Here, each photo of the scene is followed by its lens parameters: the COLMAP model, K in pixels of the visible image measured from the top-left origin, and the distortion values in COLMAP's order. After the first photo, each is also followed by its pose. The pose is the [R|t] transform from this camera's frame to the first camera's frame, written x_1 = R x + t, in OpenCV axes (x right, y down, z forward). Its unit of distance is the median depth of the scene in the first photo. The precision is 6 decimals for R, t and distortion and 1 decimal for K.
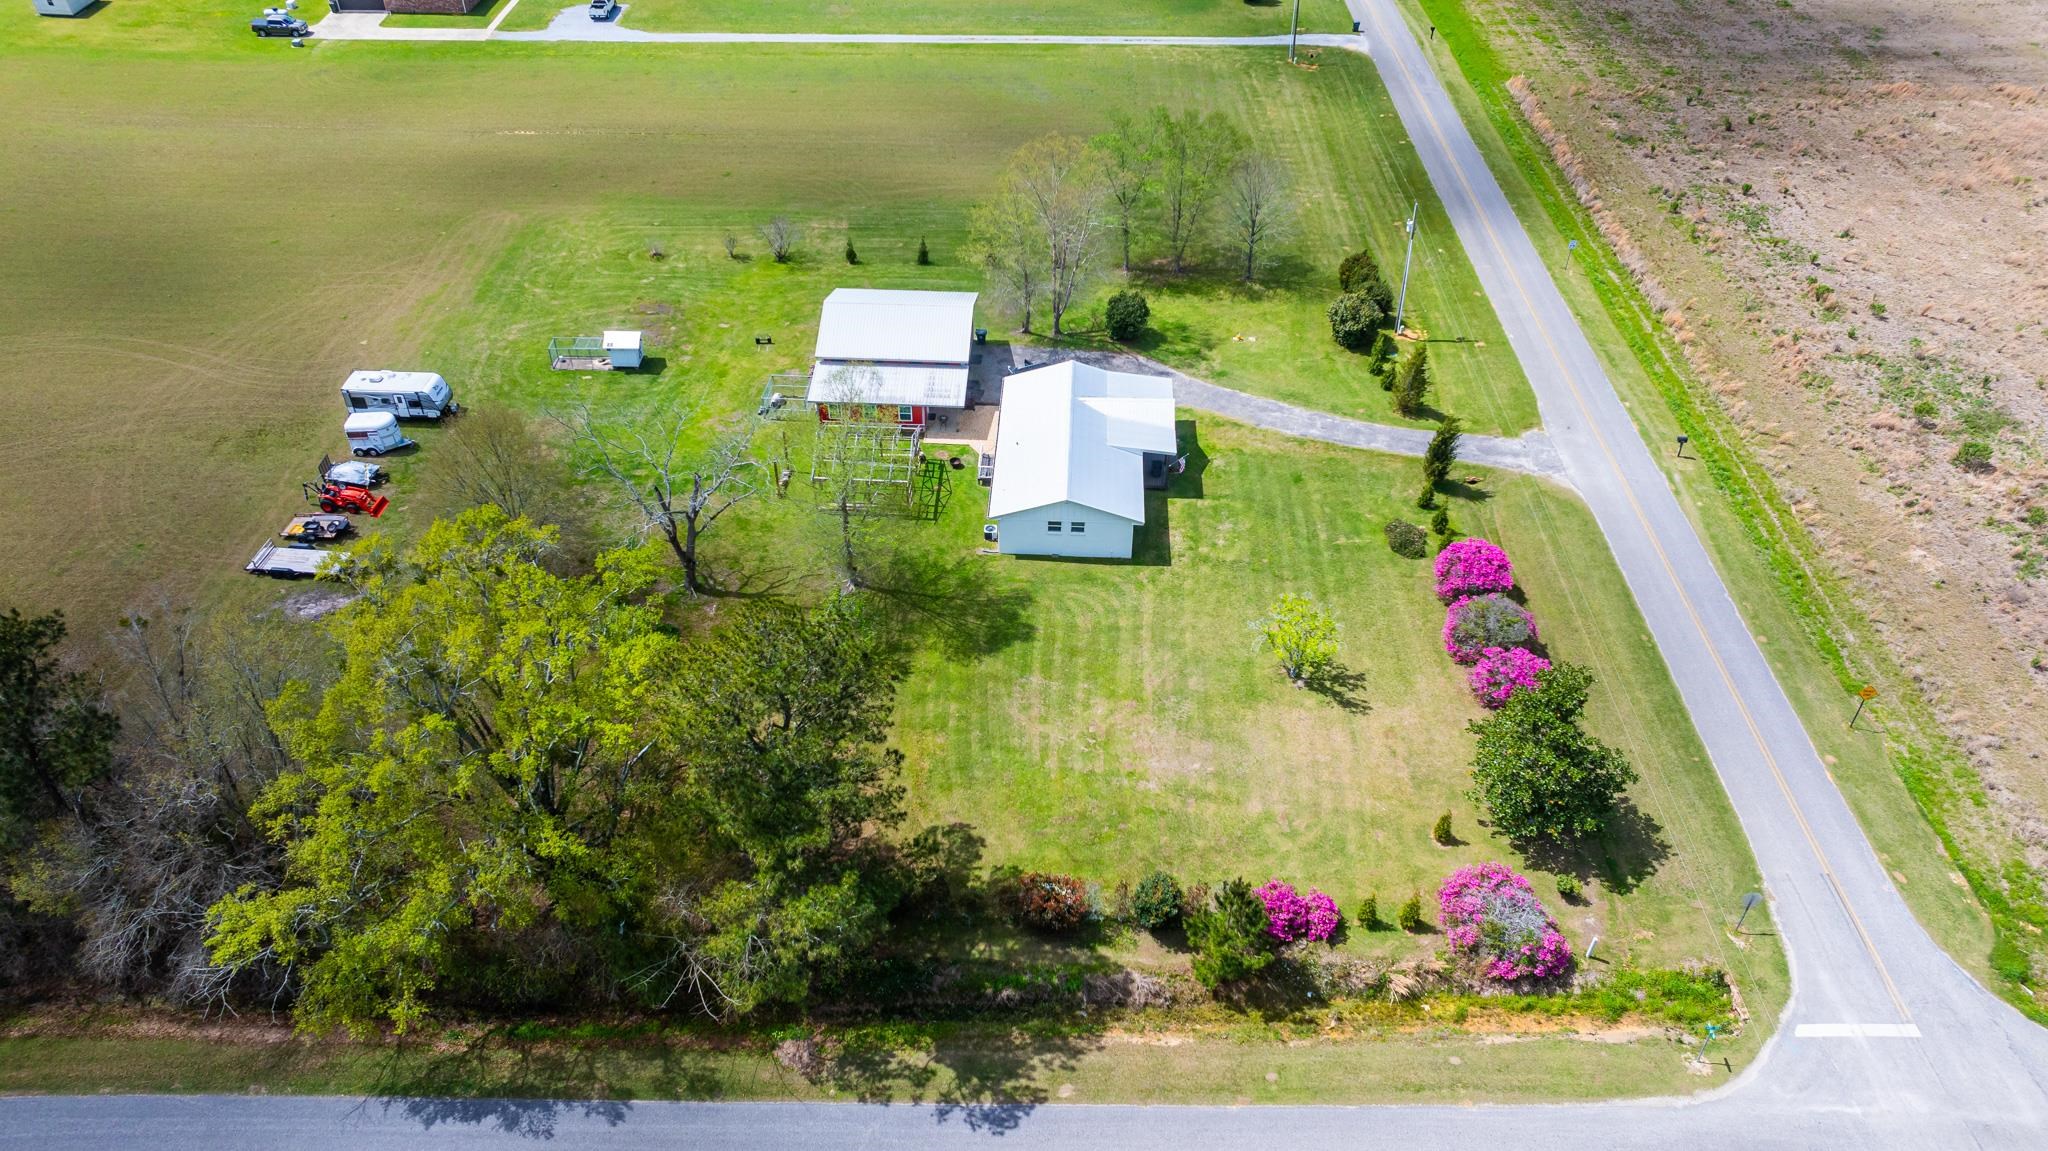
lens RADIAL K [[1427.3, 0, 1024.0], [0, 1427.3, 575.5], [0, 0, 1]] dist [-0.023373, 0.007529]
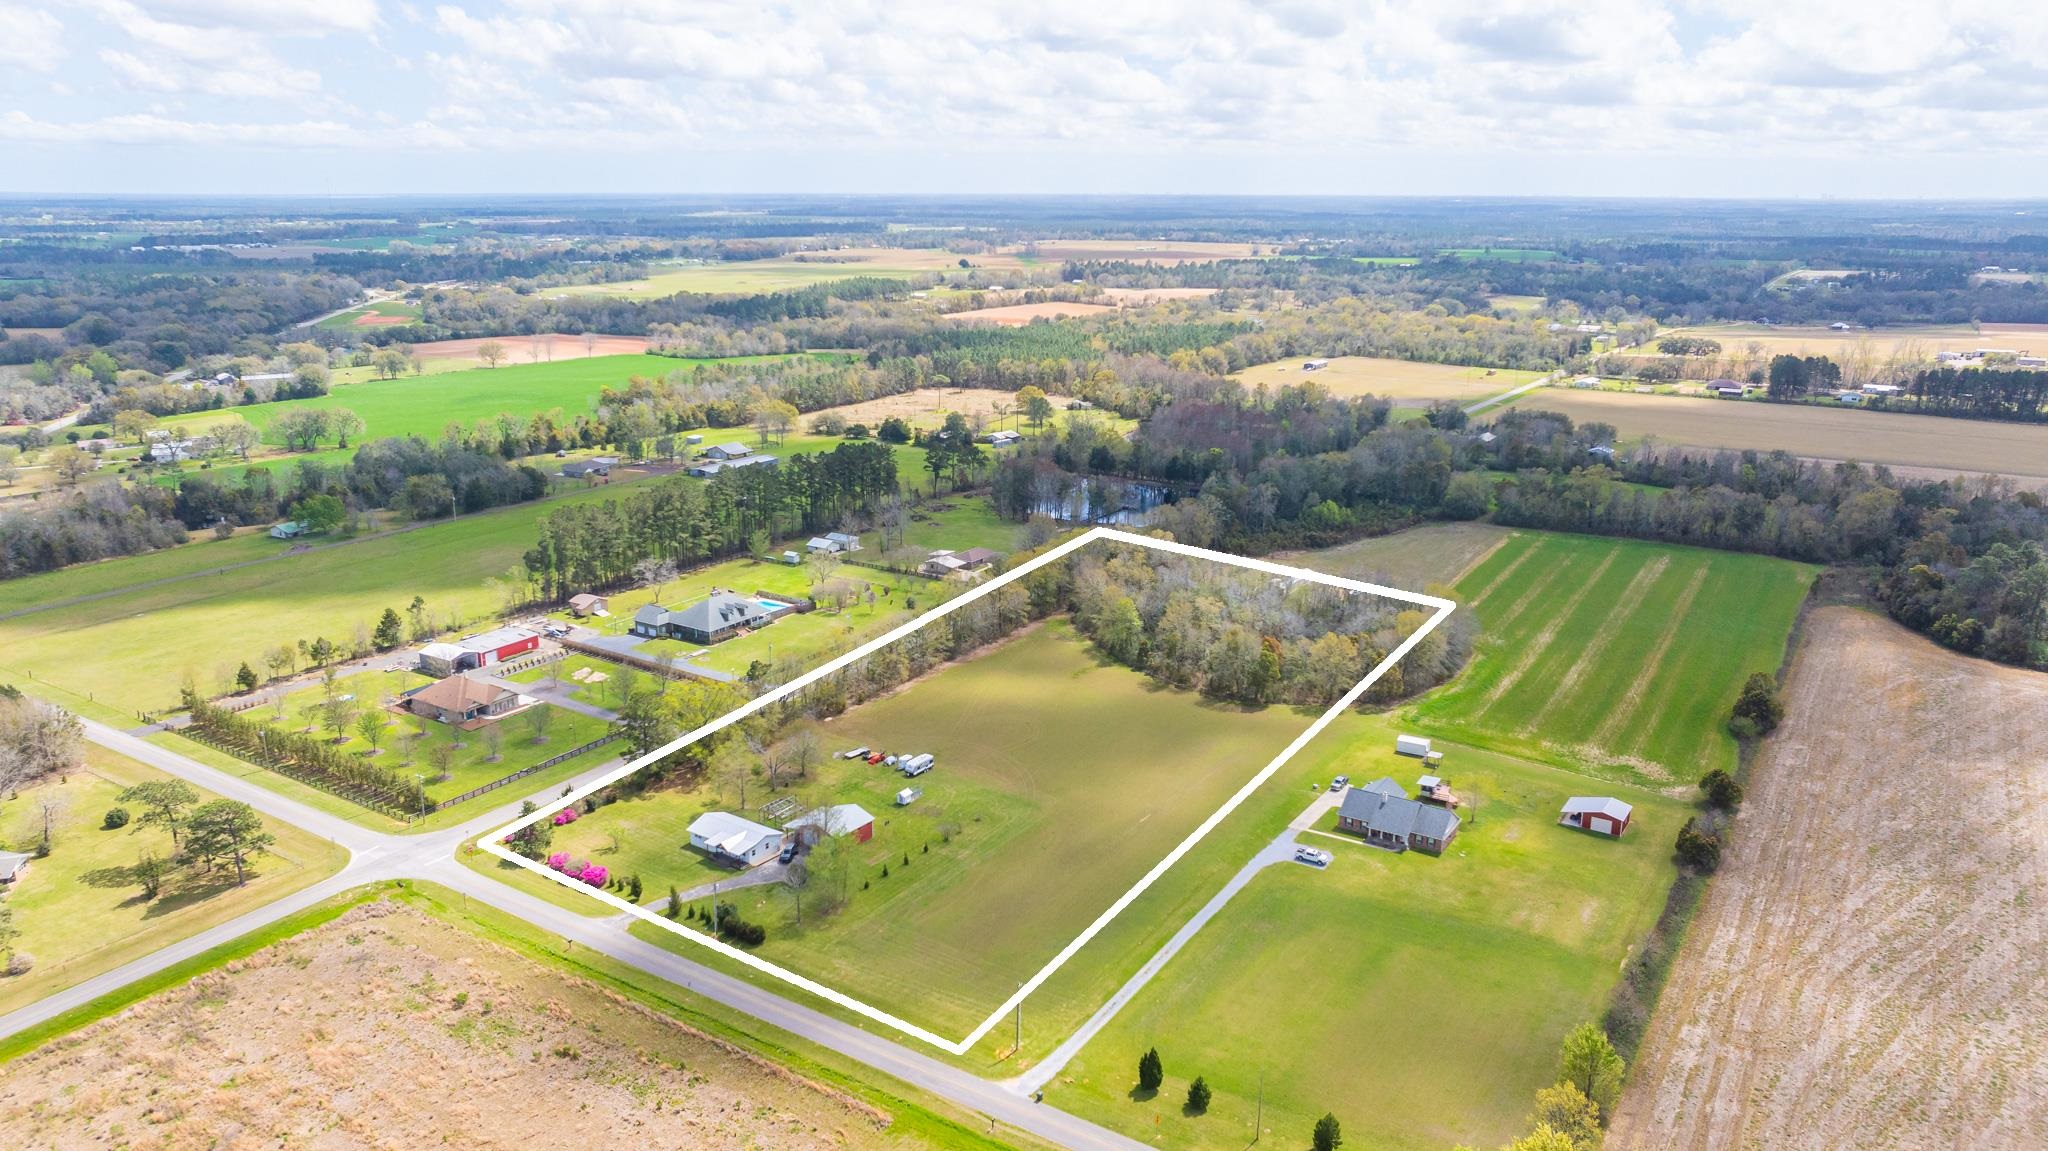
lens RADIAL K [[1427.3, 0, 1024.0], [0, 1427.3, 575.5], [0, 0, 1]] dist [-0.023373, 0.007529]
pose [[-0.539602, 0.216098, -0.813714, 1.876751], [-0.537097, 0.655928, 0.530363, -2.189836], [0.648349, 0.723229, -0.237874, 1.632479]]
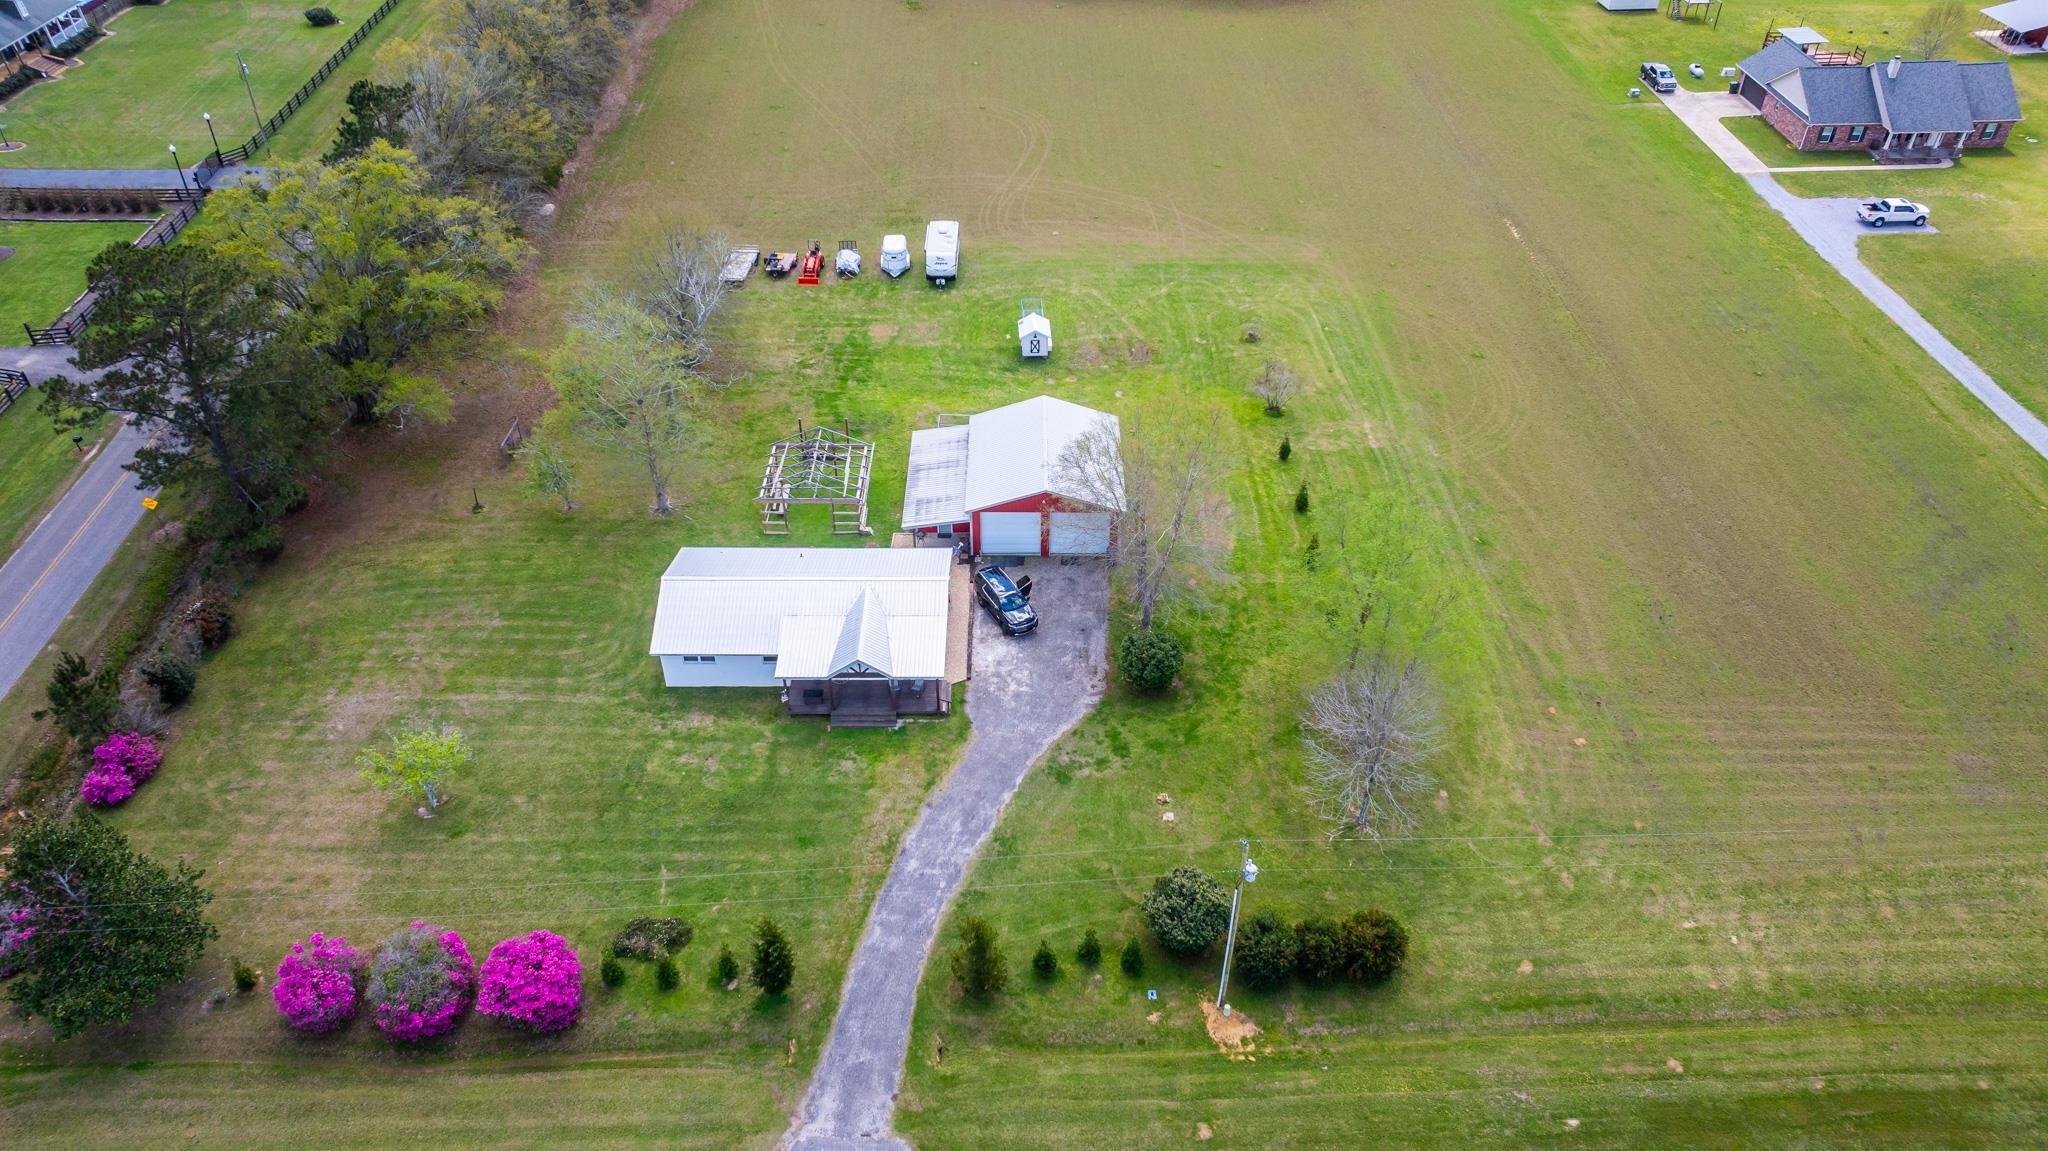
lens RADIAL K [[1427.3, 0, 1024.0], [0, 1427.3, 575.5], [0, 0, 1]] dist [-0.023373, 0.007529]
pose [[0.049378, 0.621165, -0.782122, 0.694455], [-0.635587, 0.623600, 0.455140, -0.567494], [0.770449, 0.474633, 0.425596, 0.698814]]
